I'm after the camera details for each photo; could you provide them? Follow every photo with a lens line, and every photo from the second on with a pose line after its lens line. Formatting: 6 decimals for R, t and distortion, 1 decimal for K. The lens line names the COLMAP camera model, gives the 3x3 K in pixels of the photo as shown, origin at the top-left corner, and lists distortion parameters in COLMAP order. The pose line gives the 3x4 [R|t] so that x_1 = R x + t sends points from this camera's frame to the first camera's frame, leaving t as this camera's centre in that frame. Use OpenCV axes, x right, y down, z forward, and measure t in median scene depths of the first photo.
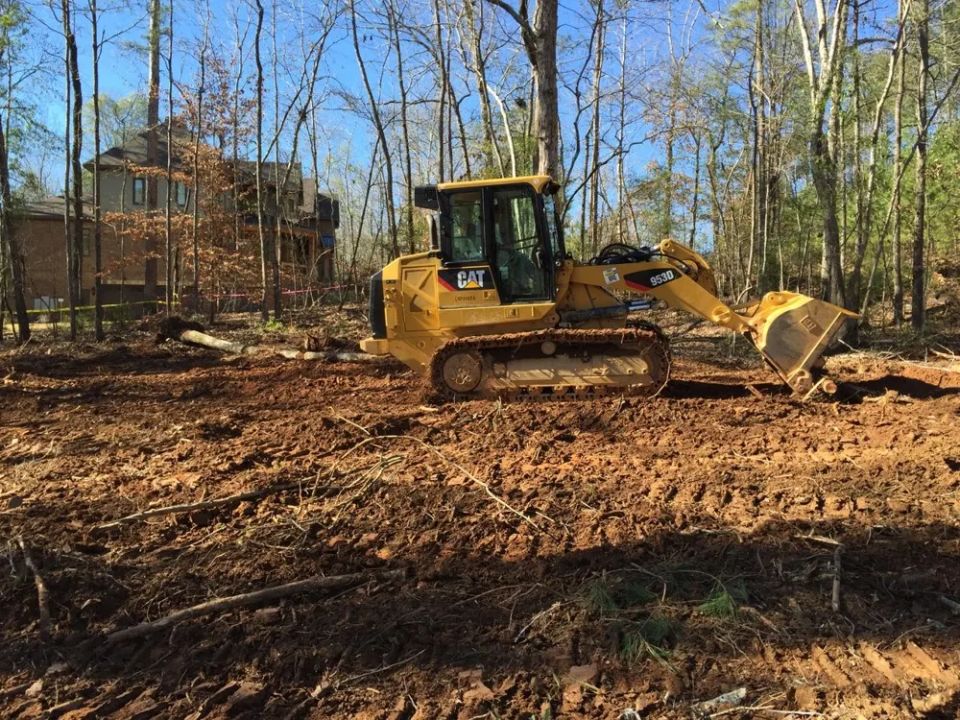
lens RADIAL K [[819.6, 0, 478.2], [0, 819.6, 360.9], [0, 0, 1]] dist [0.071900, -0.098918]
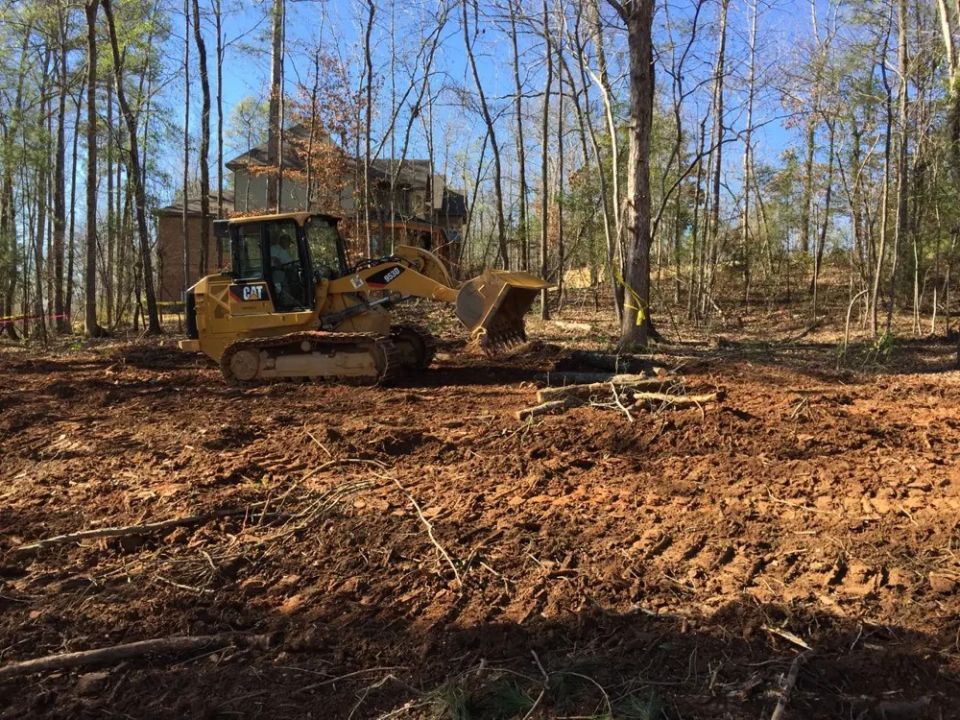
lens RADIAL K [[819.6, 0, 480.9], [0, 819.6, 354.1], [0, 0, 1]] dist [0.071900, -0.098918]
pose [[0.985921, 0.023950, -0.165485, 0.144033], [-0.024225, 0.999706, 0.000357, -0.022343], [0.165445, 0.003657, 0.986212, 0.111205]]
